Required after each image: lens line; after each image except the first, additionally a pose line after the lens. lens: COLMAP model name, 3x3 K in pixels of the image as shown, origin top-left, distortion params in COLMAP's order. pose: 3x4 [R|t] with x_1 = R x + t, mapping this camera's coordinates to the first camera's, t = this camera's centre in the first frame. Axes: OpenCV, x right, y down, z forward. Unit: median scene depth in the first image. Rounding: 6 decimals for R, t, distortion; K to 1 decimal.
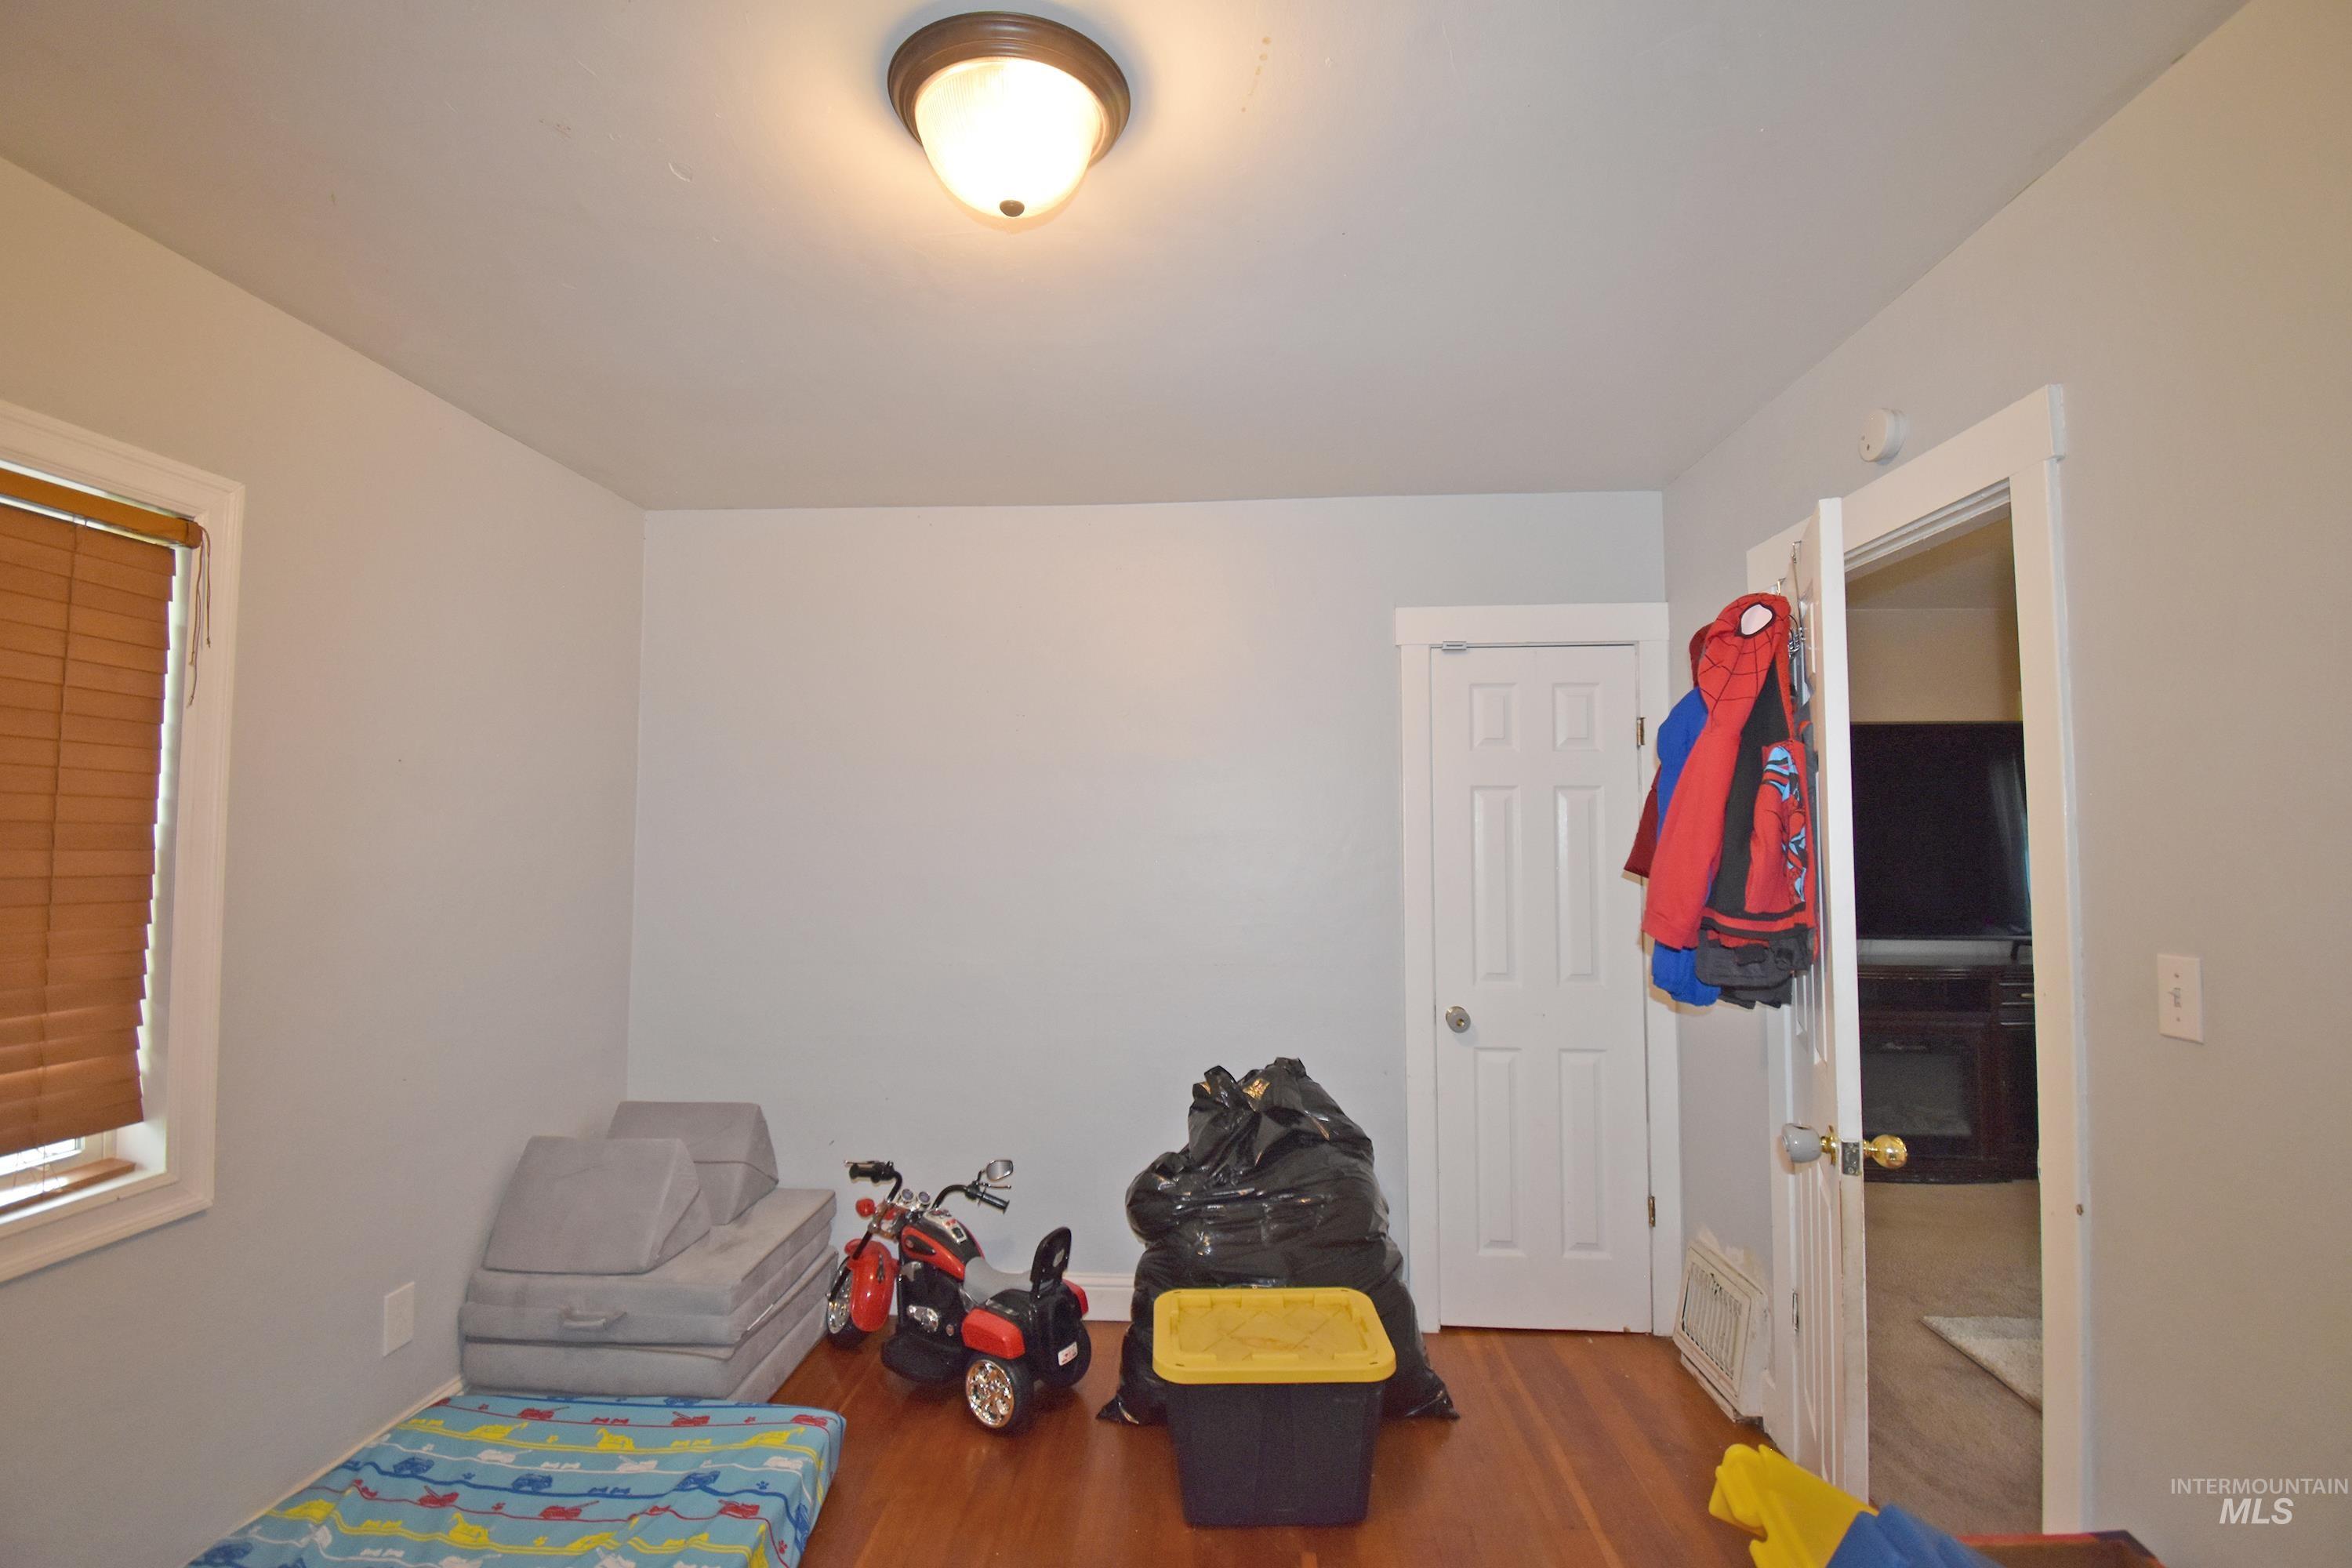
lens RADIAL K [[1044.5, 0, 1176.0], [0, 1044.5, 784.0], [0, 0, 1]] dist [0.002181, -0.015245]
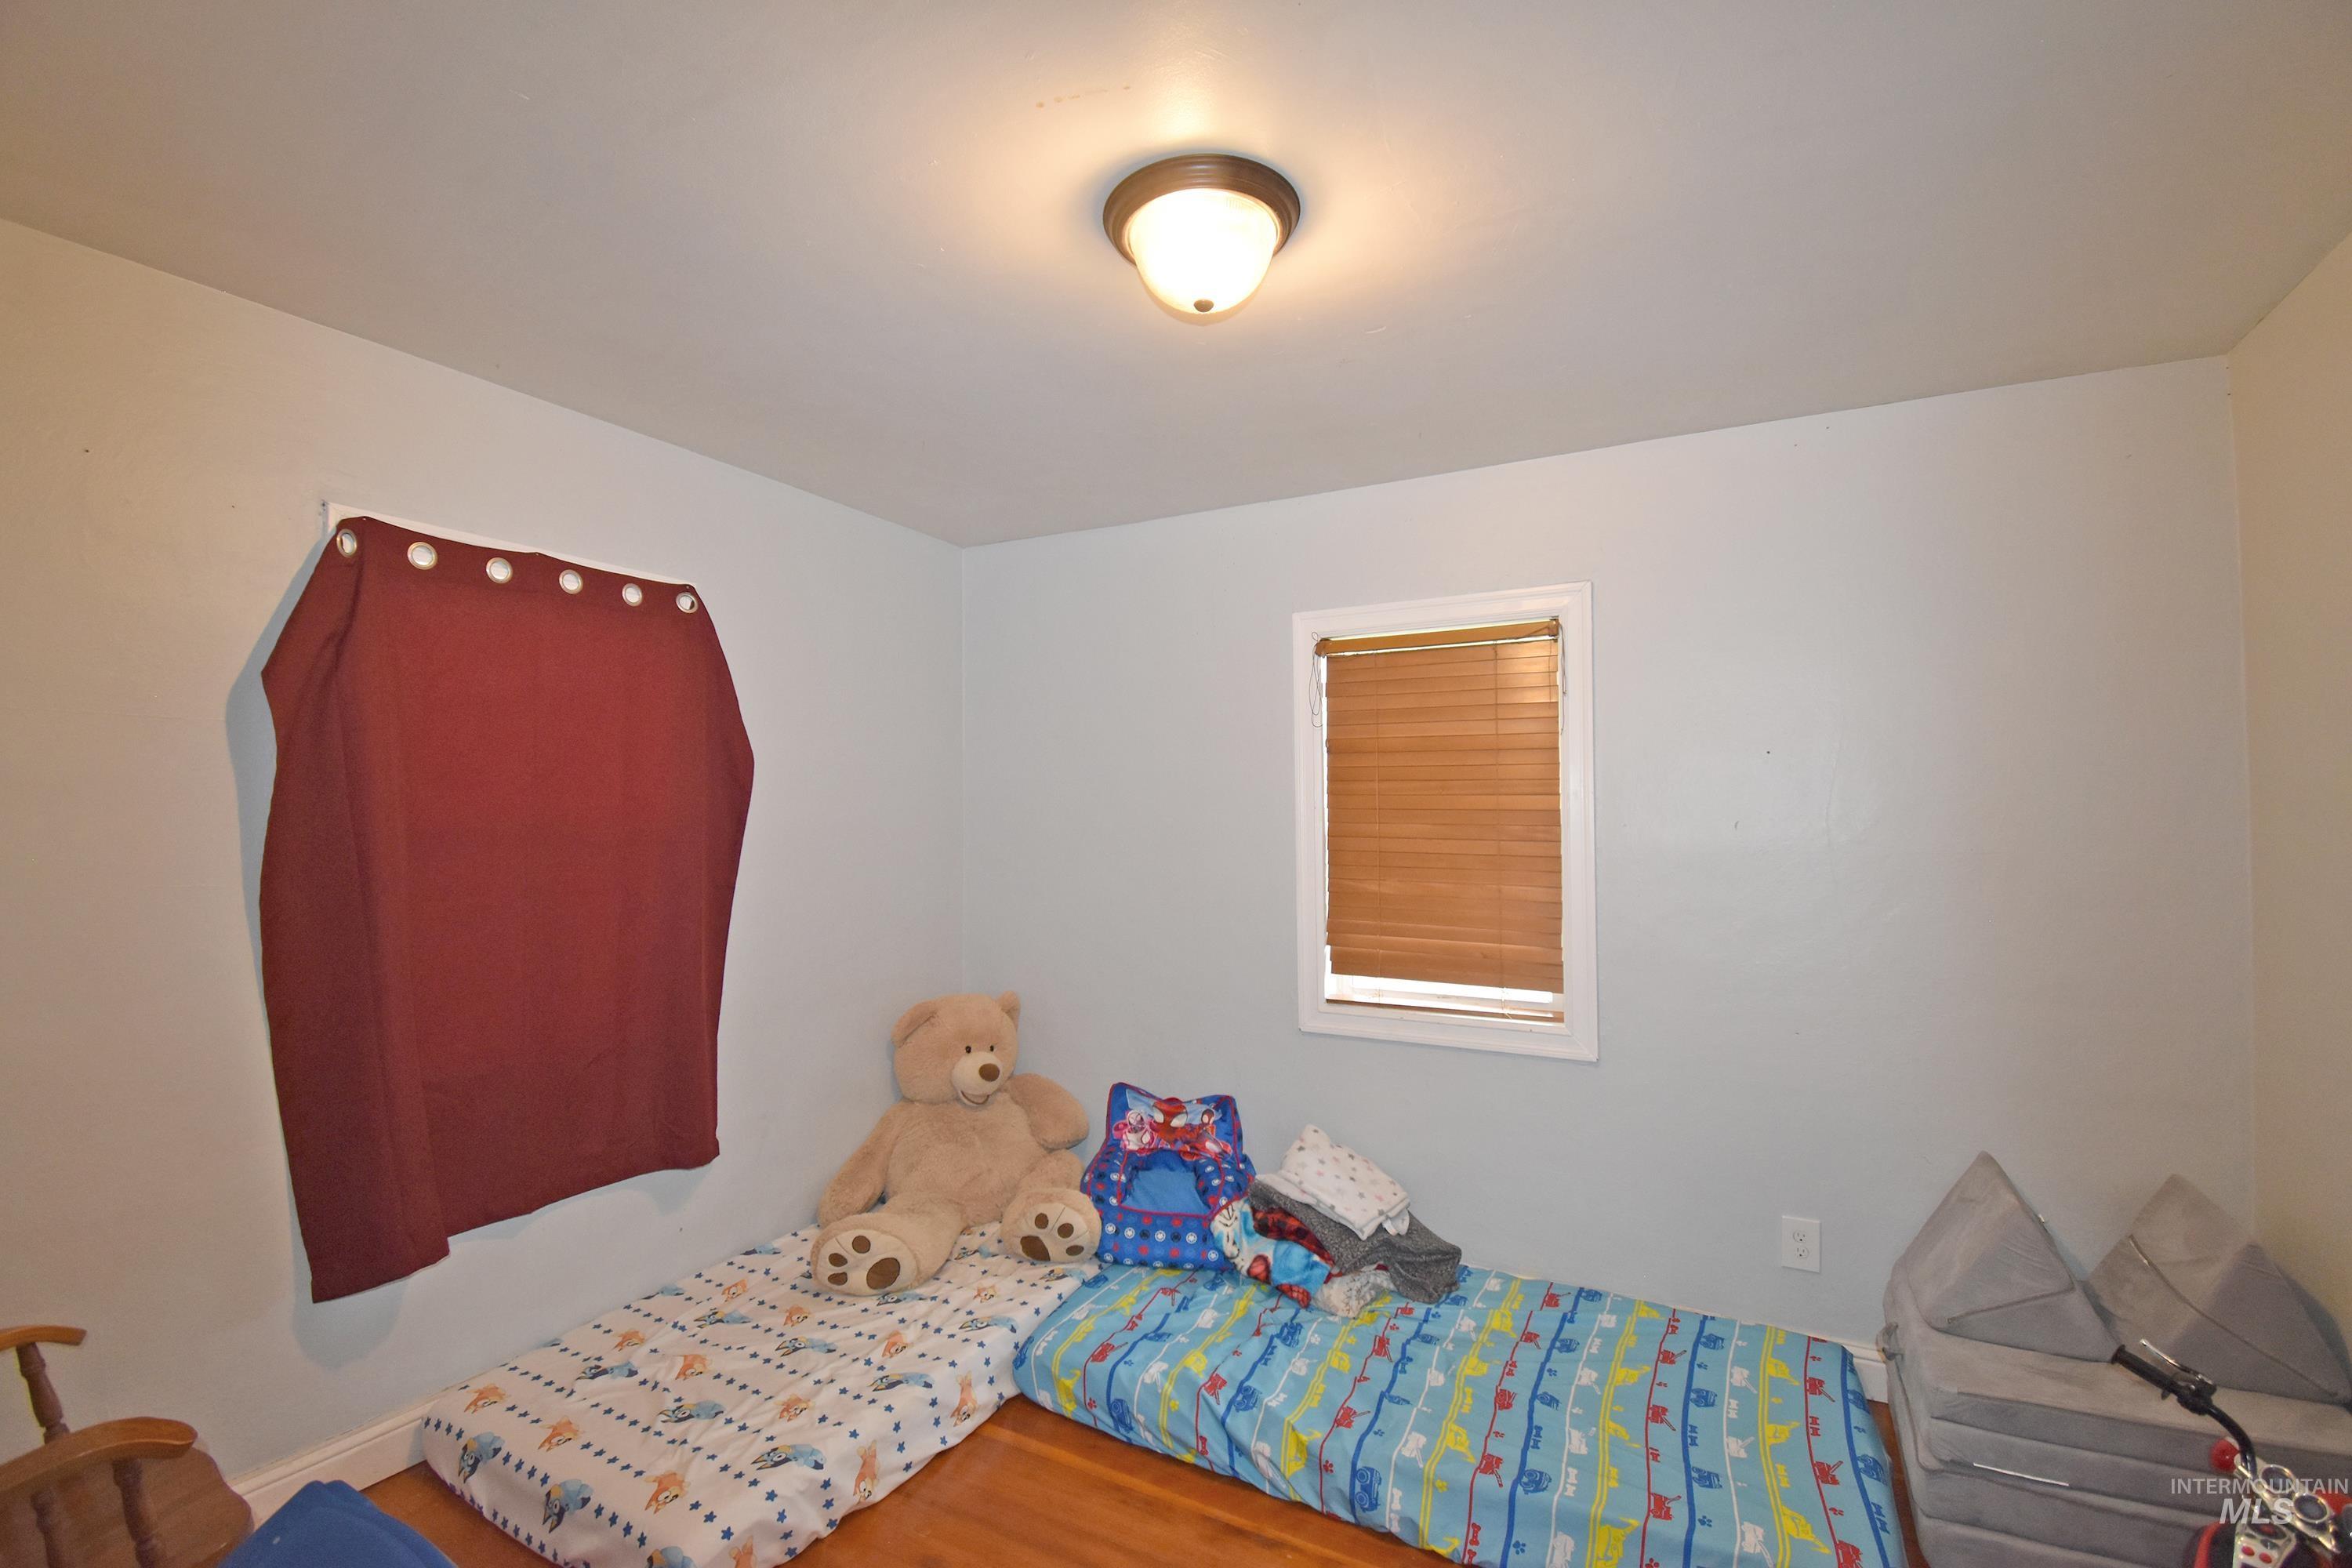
lens RADIAL K [[1044.5, 0, 1176.0], [0, 1044.5, 784.0], [0, 0, 1]] dist [0.002181, -0.015245]
pose [[-0.433509, -0.032789, -0.900553, 0.645910], [0.046378, 0.997202, -0.058633, 0.058541], [0.899955, -0.067184, -0.430775, 1.013506]]
